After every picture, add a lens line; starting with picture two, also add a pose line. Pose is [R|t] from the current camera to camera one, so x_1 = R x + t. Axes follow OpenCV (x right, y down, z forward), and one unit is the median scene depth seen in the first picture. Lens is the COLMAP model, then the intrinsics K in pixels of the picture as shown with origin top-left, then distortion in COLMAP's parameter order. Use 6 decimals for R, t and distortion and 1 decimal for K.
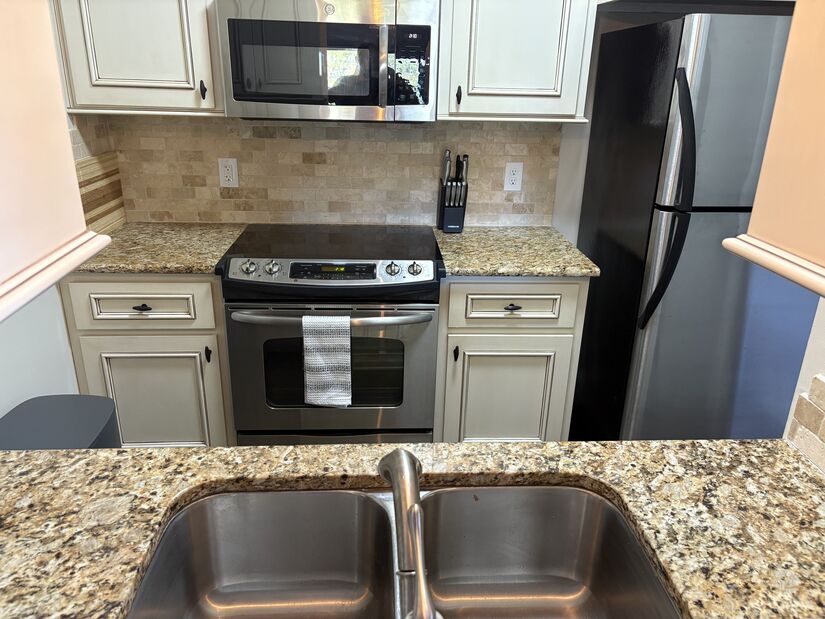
lens RADIAL K [[628.0, 0, 412.4], [0, 628.0, 306.6], [0, 0, 1]] dist [0.040513, -0.007010]
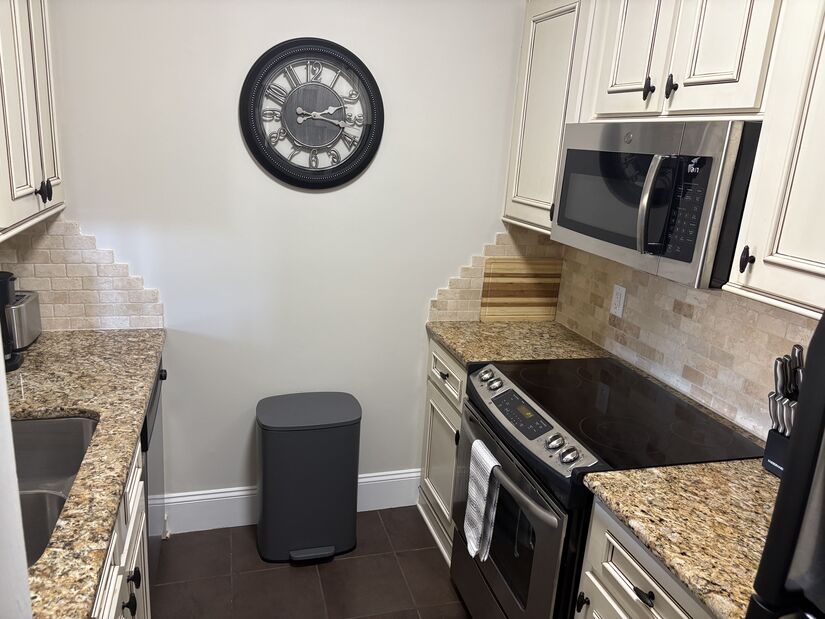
lens RADIAL K [[628.0, 0, 413.2], [0, 628.0, 311.5], [0, 0, 1]] dist [0.040513, -0.007010]
pose [[0.218790, 0.249319, -0.943383, 0.601179], [-0.401911, 0.904012, 0.145703, -0.237712], [0.889156, 0.347277, 0.297993, 0.508204]]
